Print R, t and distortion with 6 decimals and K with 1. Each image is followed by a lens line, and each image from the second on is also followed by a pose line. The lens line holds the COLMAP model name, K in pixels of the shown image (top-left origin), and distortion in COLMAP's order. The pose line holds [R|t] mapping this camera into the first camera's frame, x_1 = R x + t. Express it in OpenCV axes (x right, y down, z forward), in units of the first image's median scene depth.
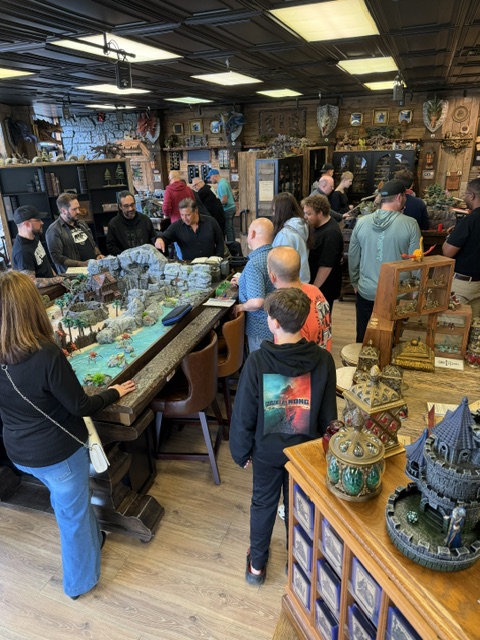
lens RADIAL K [[450.3, 0, 239.7], [0, 450.3, 321.0], [0, 0, 1]] dist [0.032007, -0.052908]
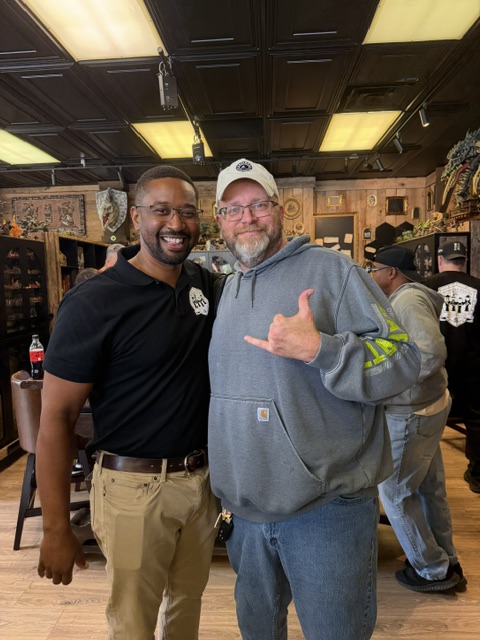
lens RADIAL K [[450.3, 0, 243.1], [0, 450.3, 323.3], [0, 0, 1]] dist [0.032007, -0.052908]
pose [[0.949284, -0.012586, 0.314169, 0.193647], [0.102382, 0.957116, -0.271009, -0.092002], [-0.297286, 0.289430, 0.909863, 0.438510]]
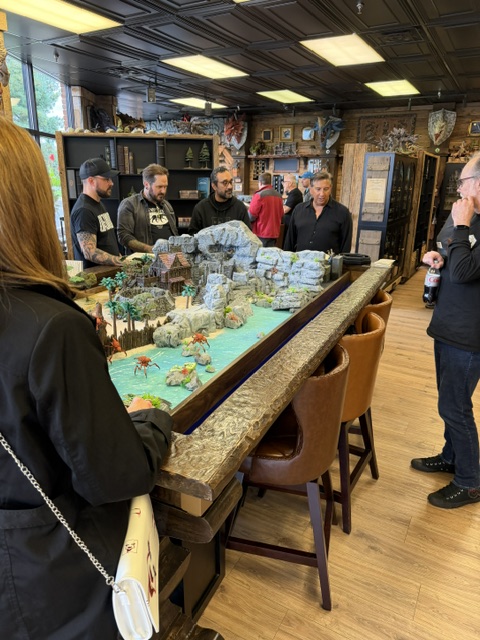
lens RADIAL K [[450.3, 0, 244.8], [0, 450.3, 320.3], [0, 0, 1]] dist [0.032007, -0.052908]
pose [[0.988266, 0.092178, -0.121796, -0.044657], [-0.100282, 0.993015, -0.062165, 0.015940], [0.115215, 0.073650, 0.990606, 0.149383]]
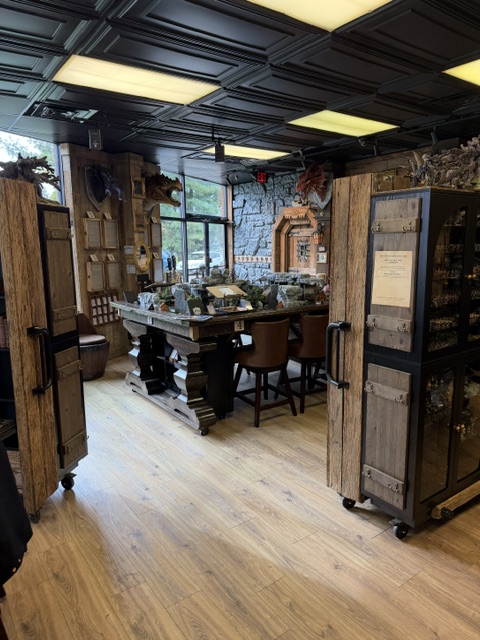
lens RADIAL K [[450.3, 0, 244.0], [0, 450.3, 315.7], [0, 0, 1]] dist [0.032007, -0.052908]
pose [[0.844627, 0.112290, -0.523446, 0.122383], [-0.215352, 0.966424, -0.140171, -0.157702], [0.490131, 0.231117, 0.840450, 0.554584]]
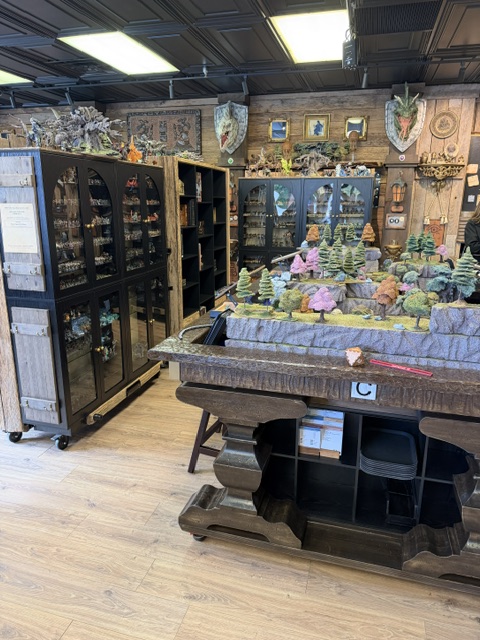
lens RADIAL K [[450.3, 0, 247.8], [0, 450.3, 320.0], [0, 0, 1]] dist [0.032007, -0.052908]
pose [[0.993012, 0.015427, 0.116998, 0.174517], [-0.001479, 0.992968, -0.118376, -0.137821], [-0.118001, 0.117376, 0.986052, 0.505208]]
